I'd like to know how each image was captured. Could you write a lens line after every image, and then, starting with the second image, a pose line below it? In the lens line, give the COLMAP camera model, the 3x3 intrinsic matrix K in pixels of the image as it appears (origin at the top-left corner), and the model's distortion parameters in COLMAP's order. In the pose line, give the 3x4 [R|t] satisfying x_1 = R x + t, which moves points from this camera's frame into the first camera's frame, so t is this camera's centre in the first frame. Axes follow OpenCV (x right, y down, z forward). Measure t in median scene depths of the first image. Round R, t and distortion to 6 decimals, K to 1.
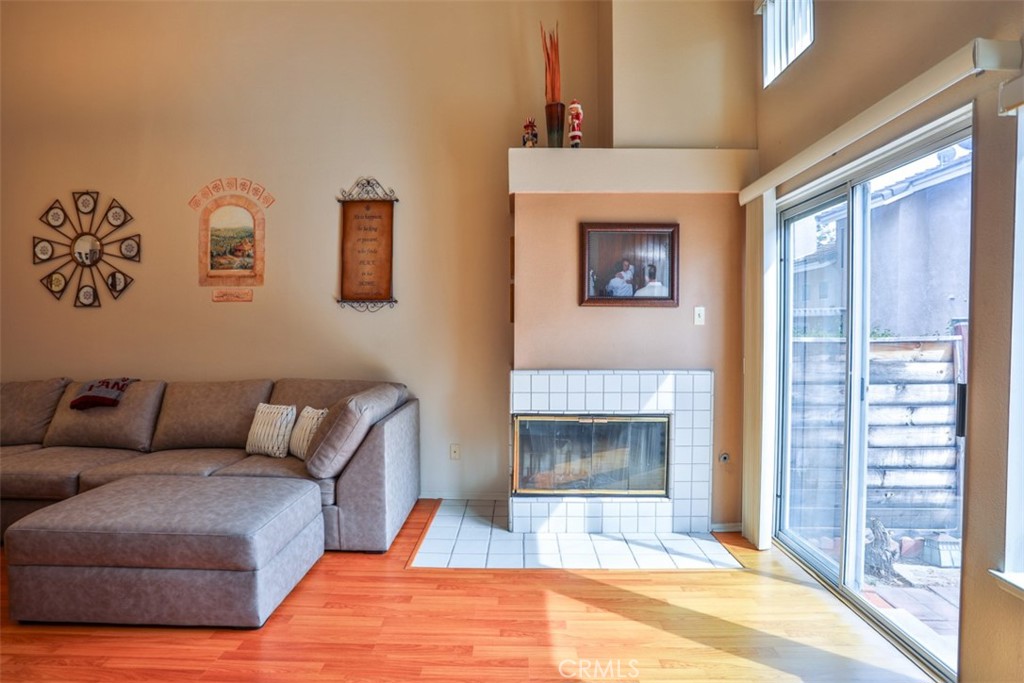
lens RADIAL K [[526.0, 0, 509.6], [0, 526.0, 341.9], [0, 0, 1]] dist [-0.071027, 0.027520]
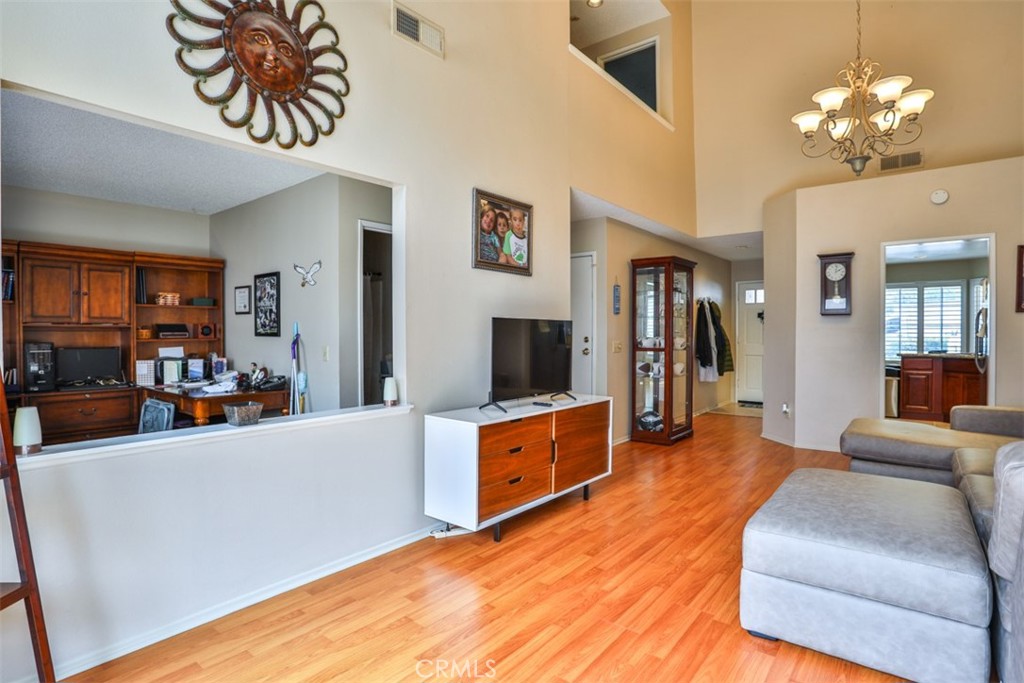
lens RADIAL K [[526.0, 0, 511.9], [0, 526.0, 338.8], [0, 0, 1]] dist [-0.071027, 0.027520]
pose [[-0.606559, 0.010263, -0.794972, 0.284087], [-0.016471, 0.999540, 0.025472, 0.002103], [0.794868, 0.028545, -0.606111, 0.666266]]
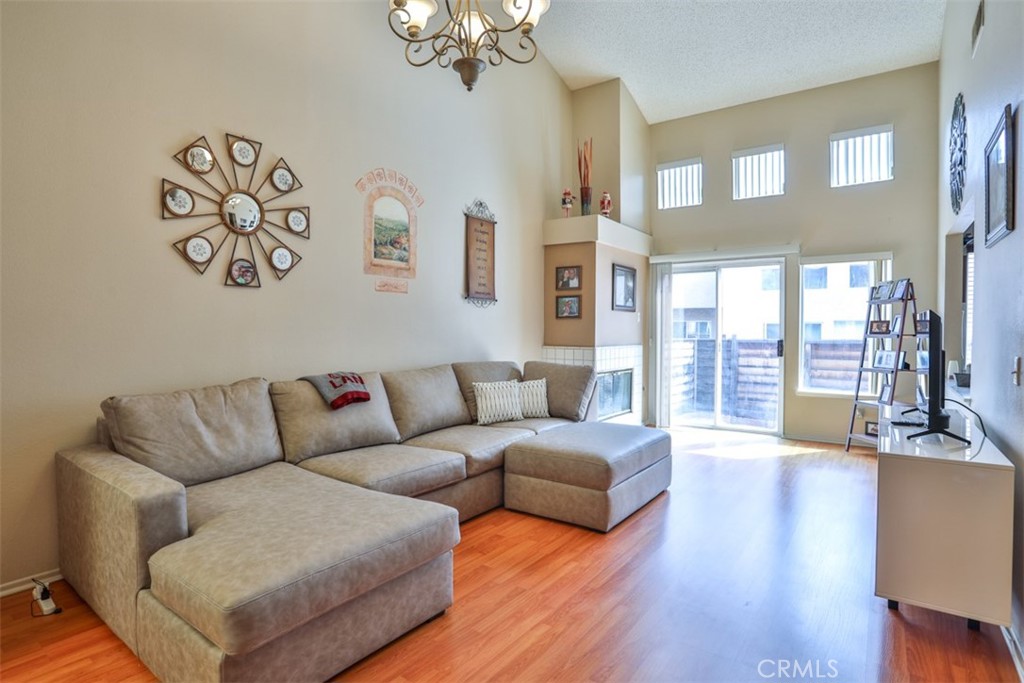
lens RADIAL K [[526.0, 0, 506.6], [0, 526.0, 339.1], [0, 0, 1]] dist [-0.071027, 0.027520]
pose [[0.574629, -0.013220, 0.818307, -1.262413], [0.015381, 0.999867, 0.005352, 0.012440], [-0.818269, 0.009512, 0.574756, 0.227002]]
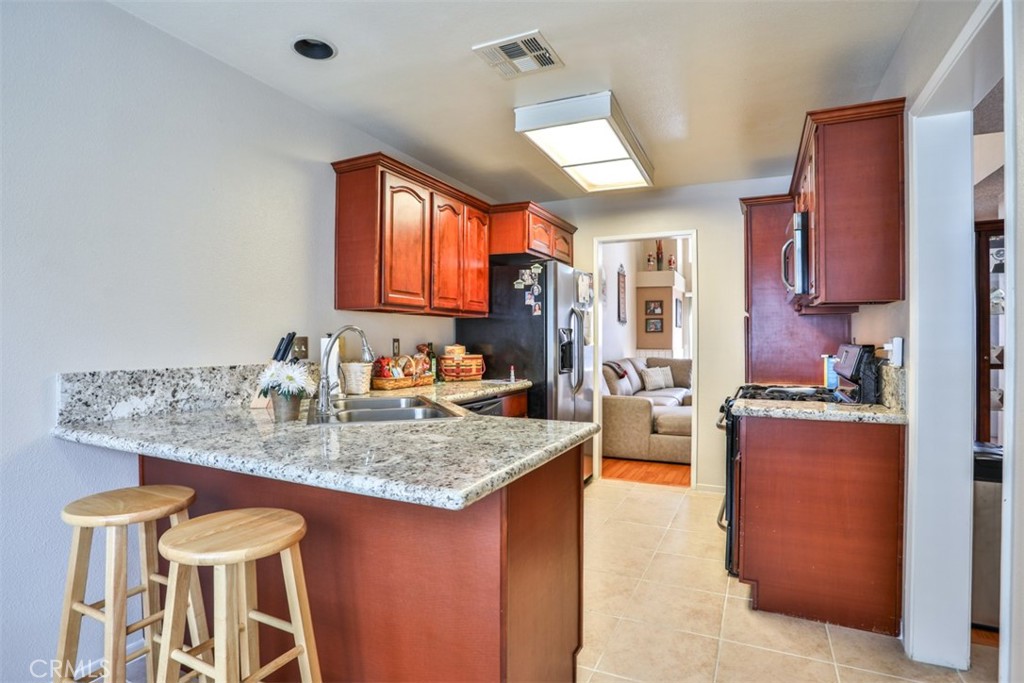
lens RADIAL K [[526.0, 0, 510.2], [0, 526.0, 337.9], [0, 0, 1]] dist [-0.071027, 0.027520]
pose [[0.407407, 0.001832, 0.913245, -2.396877], [0.022612, 0.999671, -0.012093, 0.005634], [-0.912967, 0.025577, 0.407232, 0.546635]]
